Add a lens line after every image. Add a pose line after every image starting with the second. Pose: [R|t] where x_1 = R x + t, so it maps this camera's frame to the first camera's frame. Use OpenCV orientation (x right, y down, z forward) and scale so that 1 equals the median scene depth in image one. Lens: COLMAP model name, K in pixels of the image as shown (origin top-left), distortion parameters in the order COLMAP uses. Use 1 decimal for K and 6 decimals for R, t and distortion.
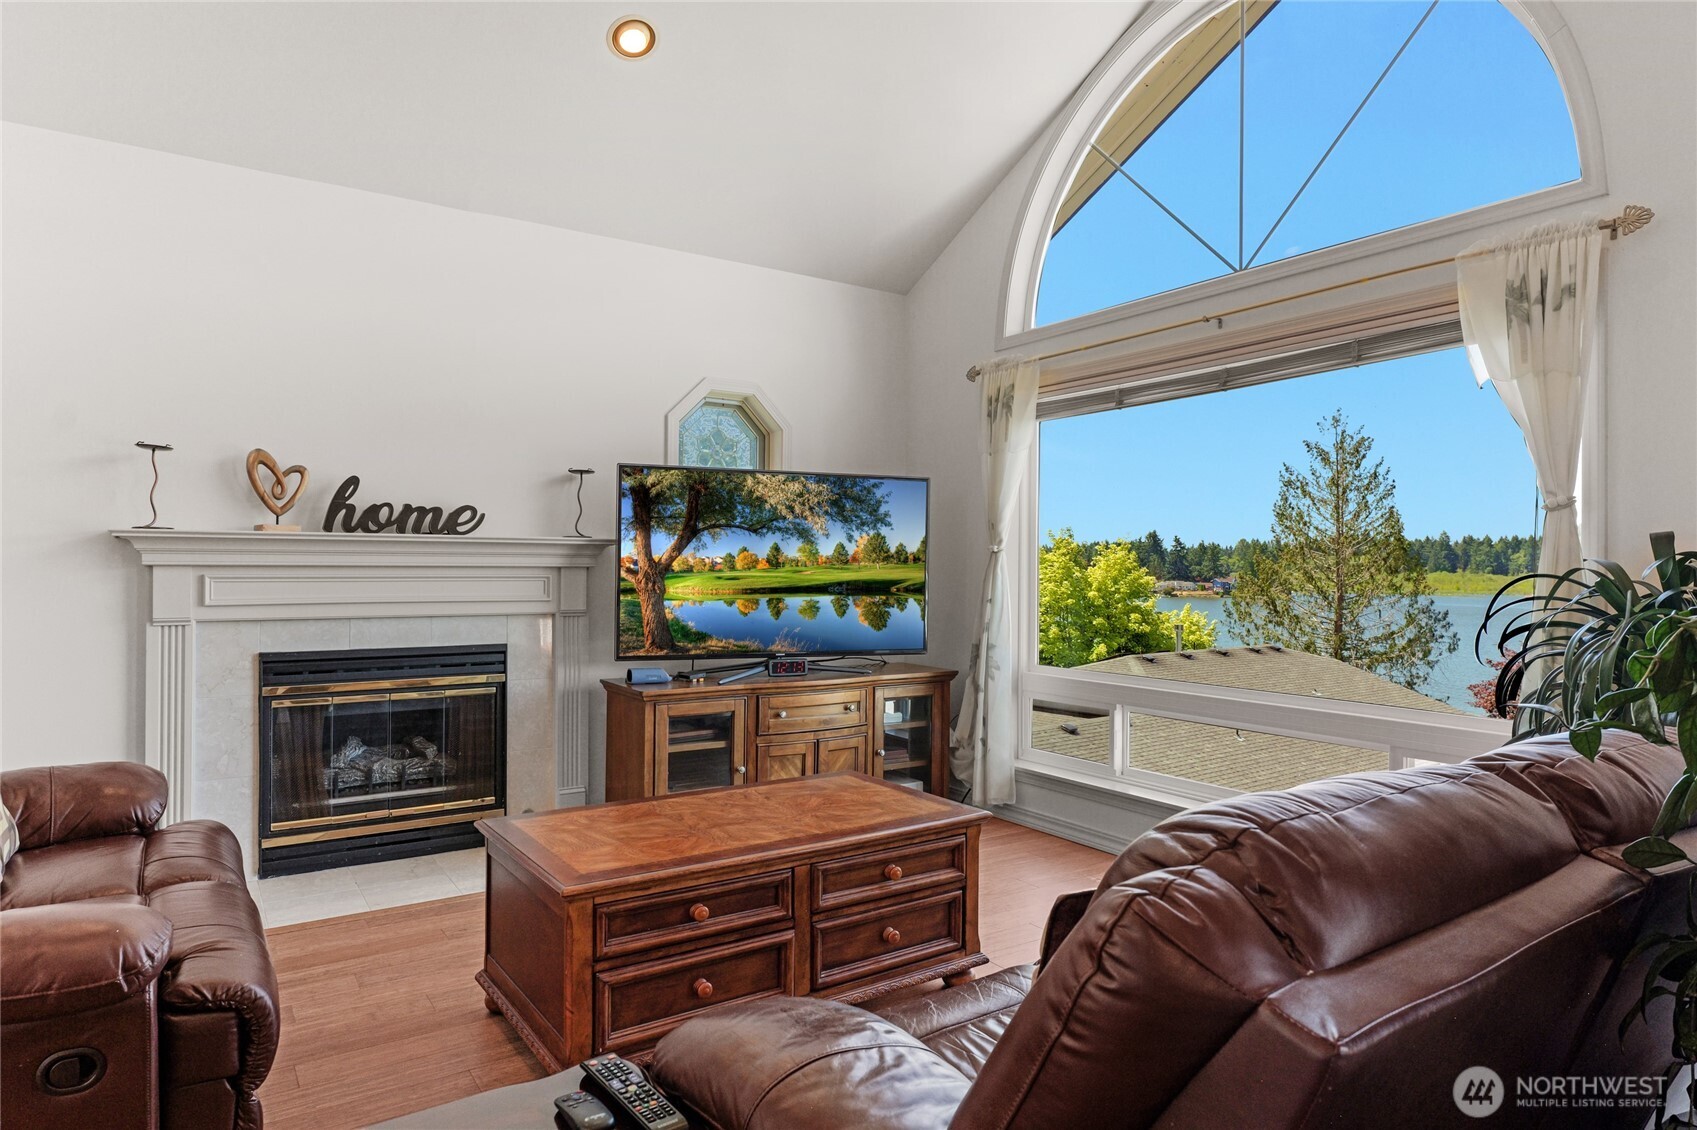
lens RADIAL K [[1019.0, 0, 861.3], [0, 1019.0, 563.5], [0, 0, 1]] dist [0.006837, 0.000621]
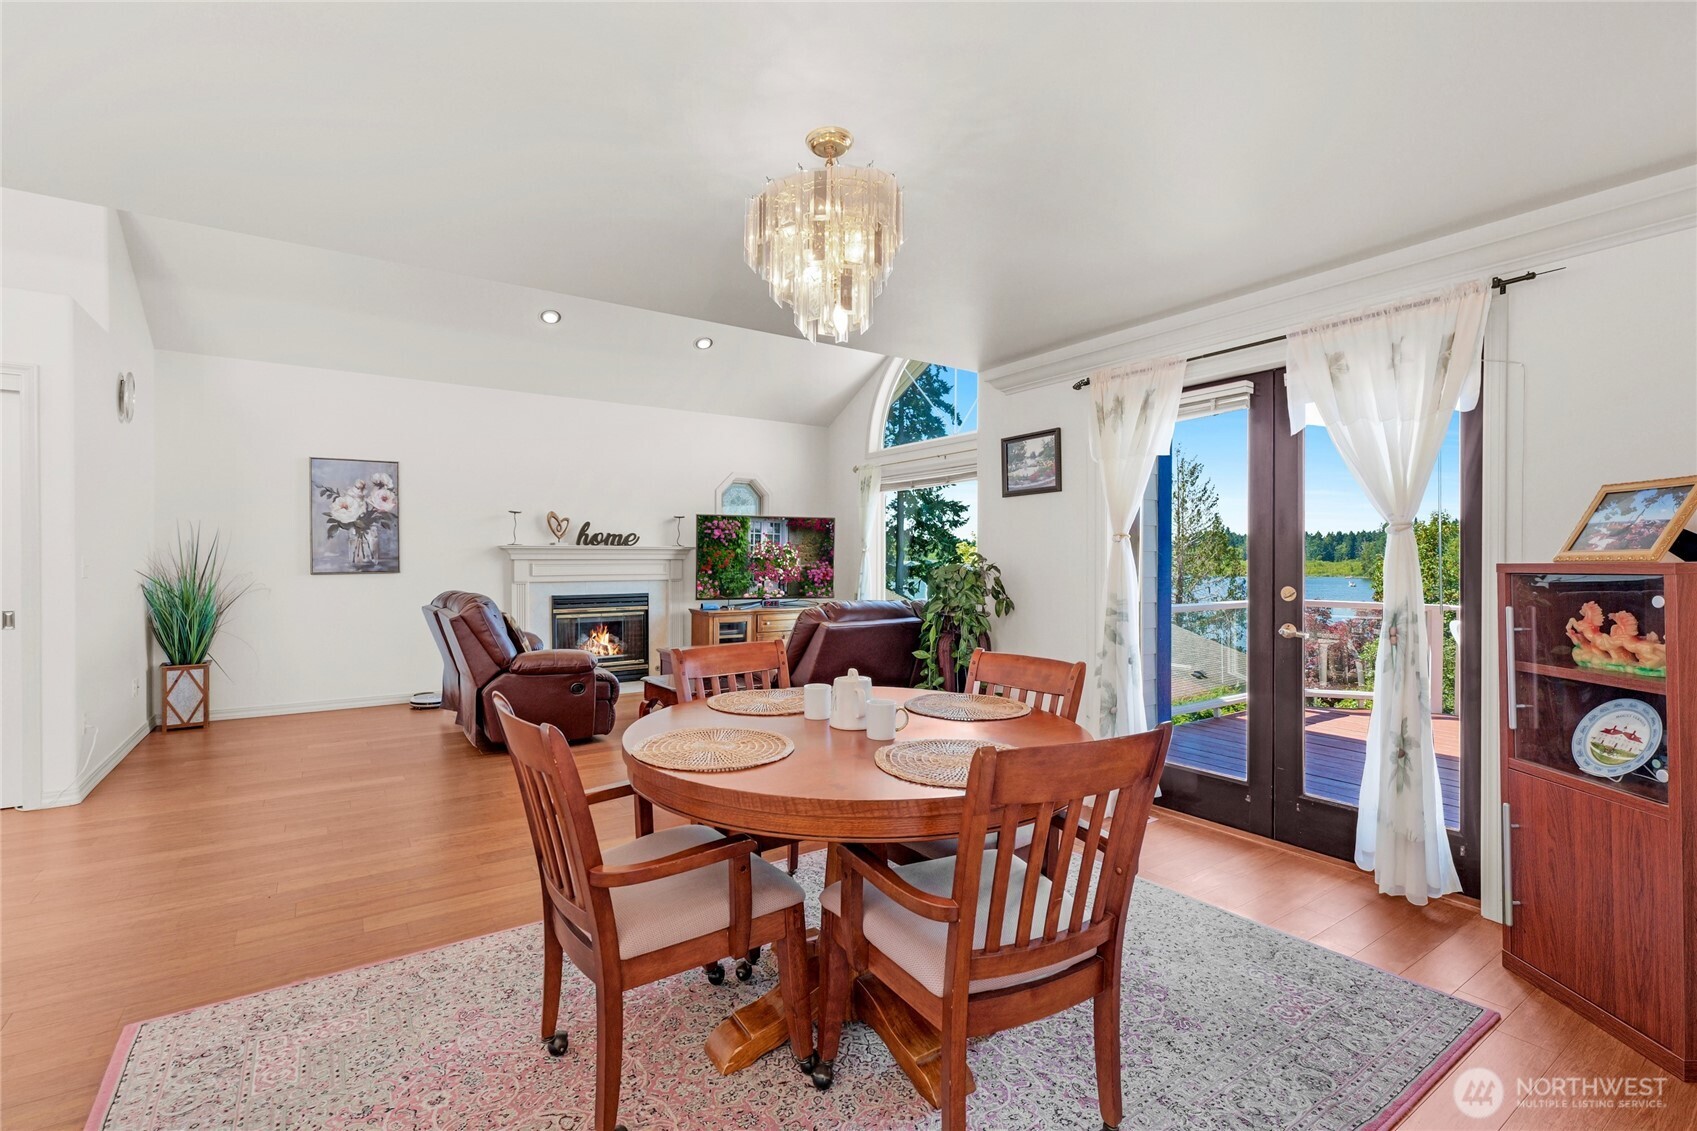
lens RADIAL K [[773.3, 0, 815.0], [0, 773.3, 565.5], [0, 0, 1]] dist [-0.001368, 0.000263]
pose [[0.999247, -0.006100, -0.038324, 0.096171], [0.006568, 0.999905, 0.012093, -0.001515], [0.038247, -0.012336, 0.999192, -0.737248]]
